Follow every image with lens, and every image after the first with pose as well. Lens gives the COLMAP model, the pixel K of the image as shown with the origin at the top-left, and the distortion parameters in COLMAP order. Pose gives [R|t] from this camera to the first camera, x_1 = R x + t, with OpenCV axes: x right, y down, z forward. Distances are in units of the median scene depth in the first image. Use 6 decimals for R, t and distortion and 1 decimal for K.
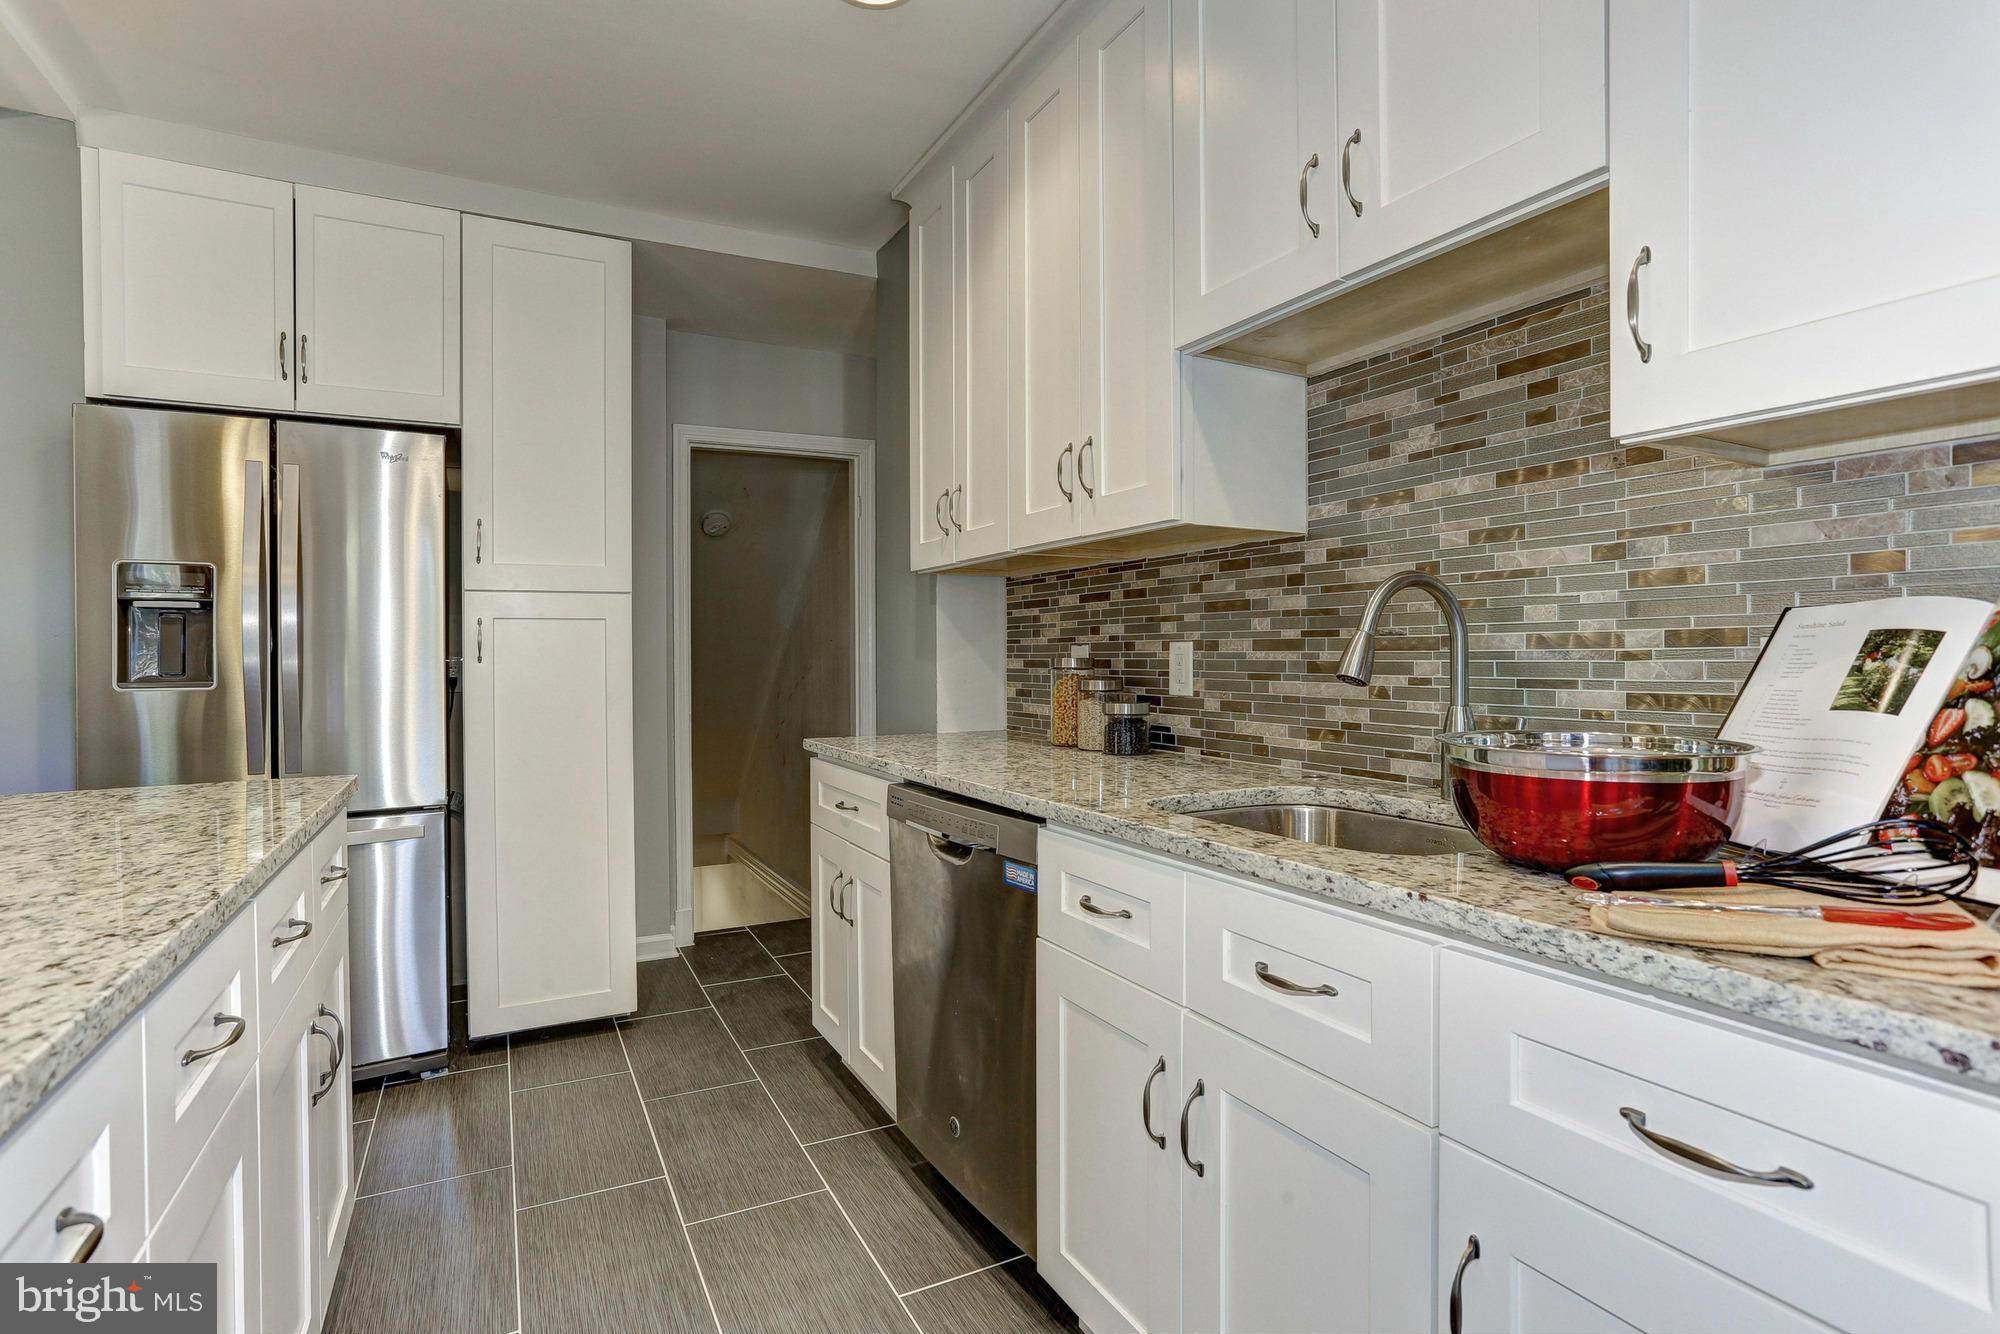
lens RADIAL K [[973.5, 0, 993.1], [0, 973.5, 652.9], [0, 0, 1]] dist [-0.055771, 0.035358]
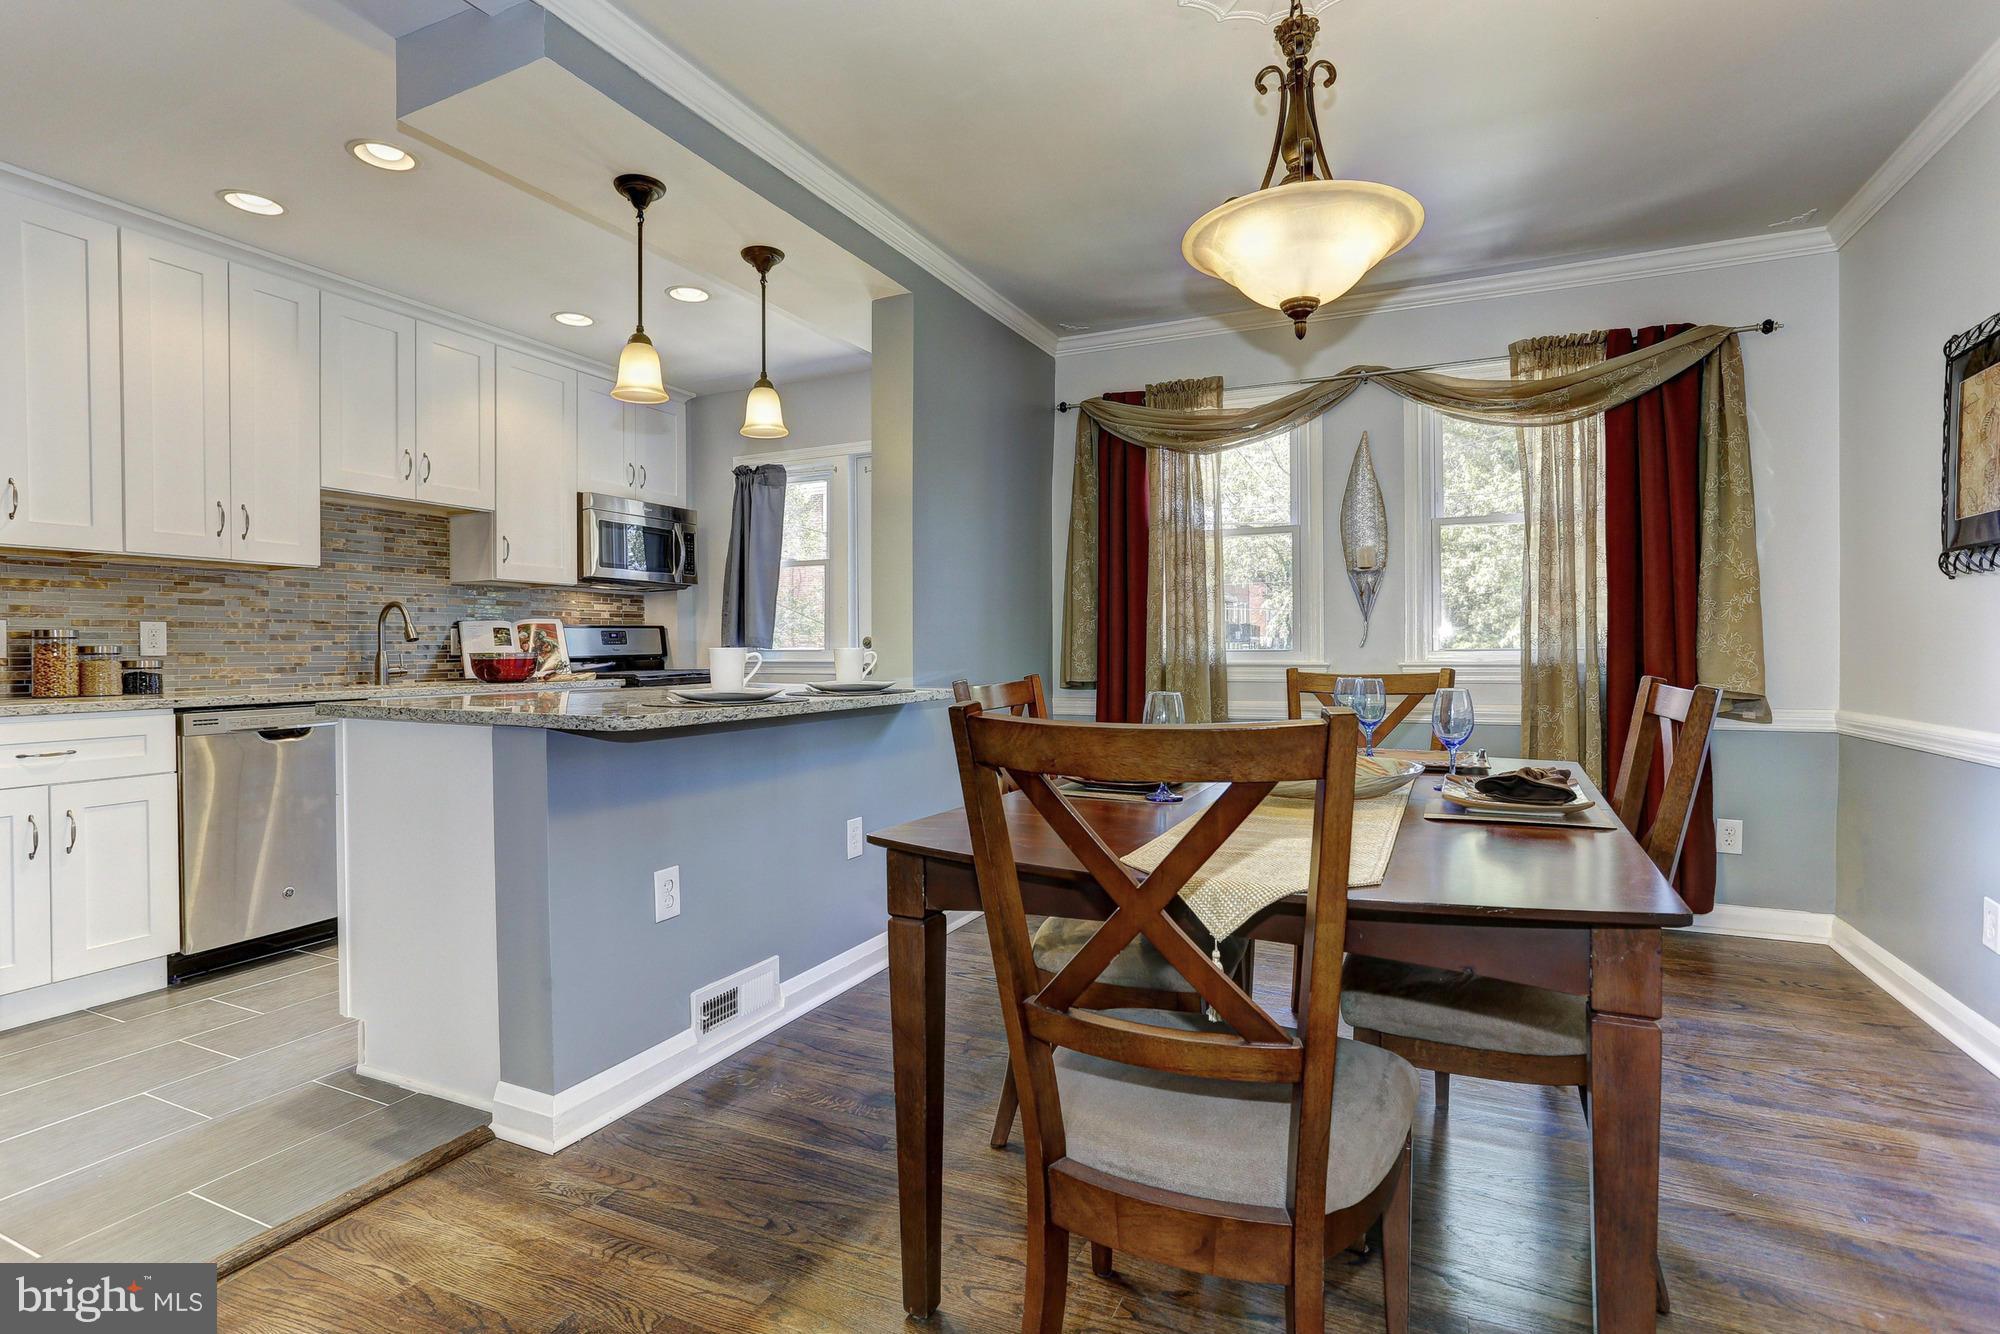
lens RADIAL K [[973.5, 0, 993.1], [0, 973.5, 652.9], [0, 0, 1]] dist [-0.055771, 0.035358]
pose [[-0.601825, 0.006888, 0.798598, -2.231247], [0.011779, 0.999931, 0.000252, 0.066284], [-0.798541, 0.009558, -0.601865, 1.021773]]
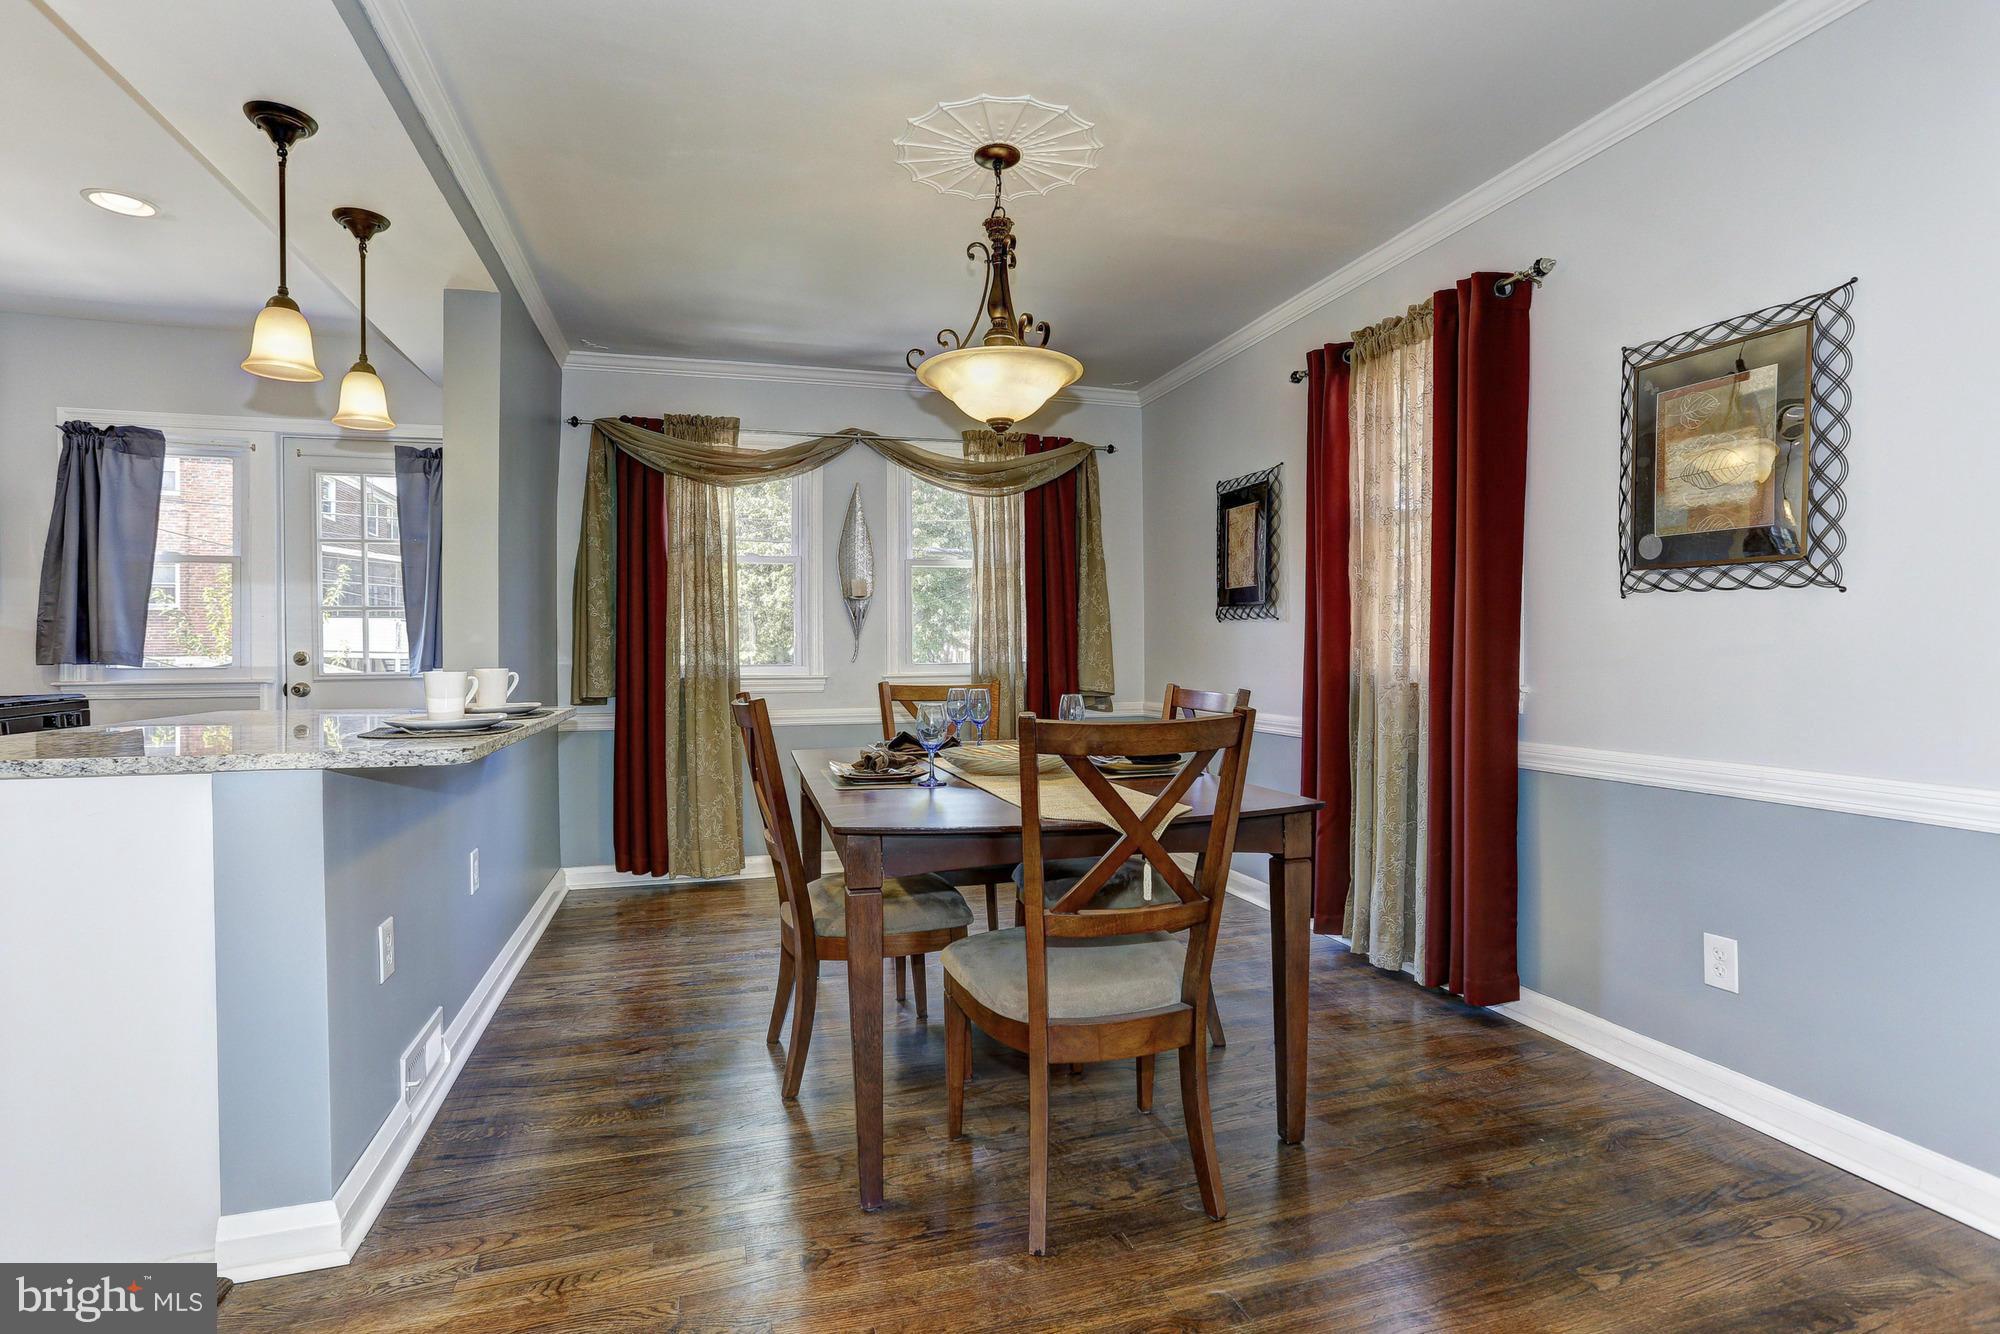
lens RADIAL K [[973.5, 0, 993.1], [0, 973.5, 652.9], [0, 0, 1]] dist [-0.055771, 0.035358]
pose [[-0.981039, 0.013622, 0.193332, -1.870028], [0.014195, 0.999898, 0.001576, 0.039260], [-0.193291, 0.004291, -0.981132, 1.563508]]
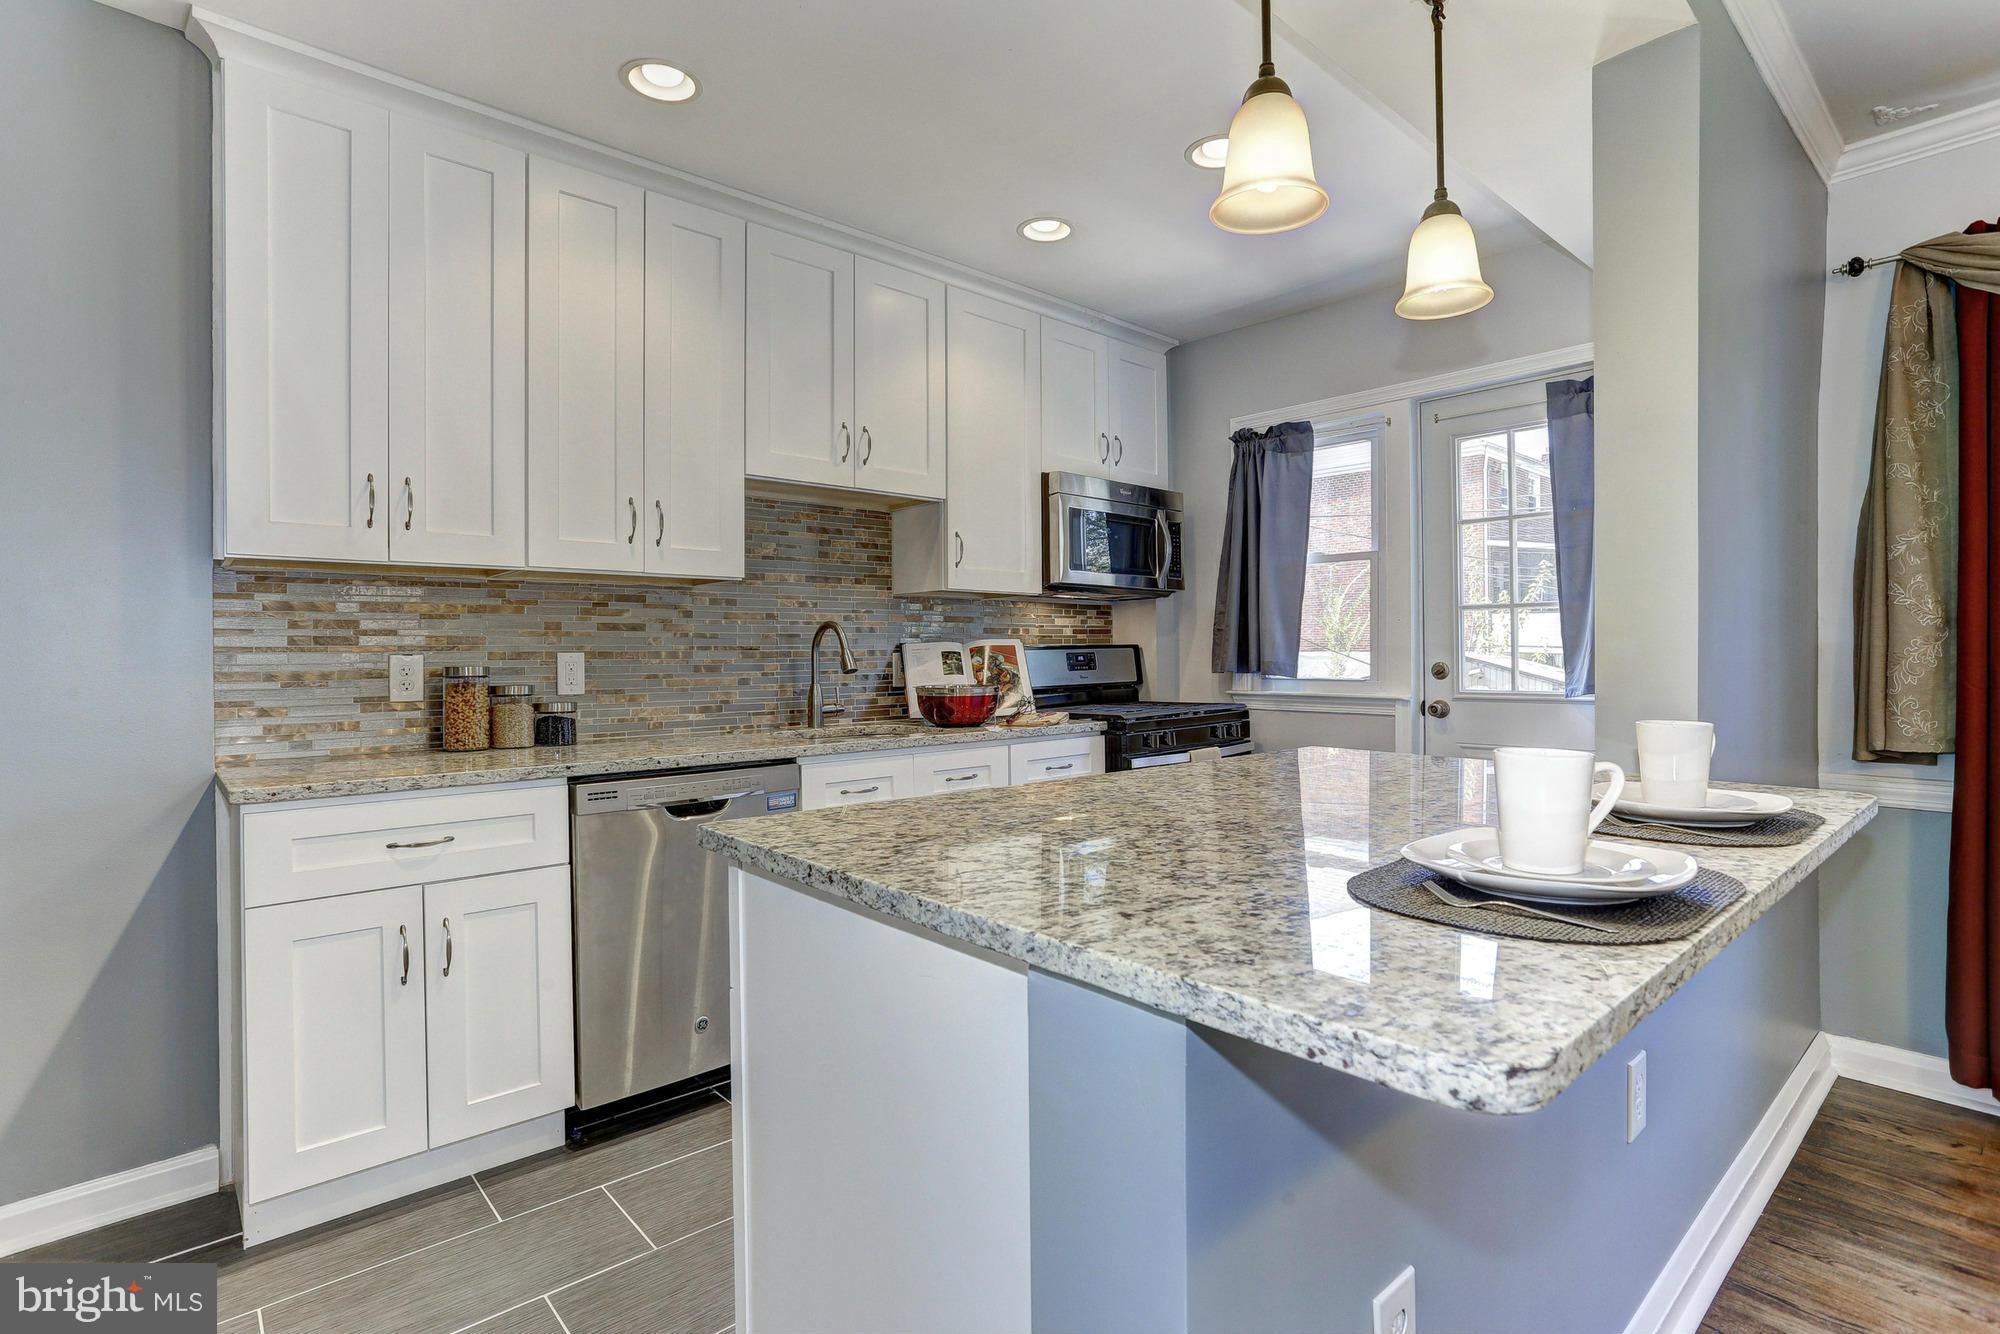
lens RADIAL K [[973.5, 0, 993.1], [0, 973.5, 652.9], [0, 0, 1]] dist [-0.055771, 0.035358]
pose [[-0.245261, 0.006843, 0.969433, -1.402600], [0.008020, 0.999955, -0.005030, 0.000372], [-0.969424, 0.006541, -0.245305, 0.938410]]
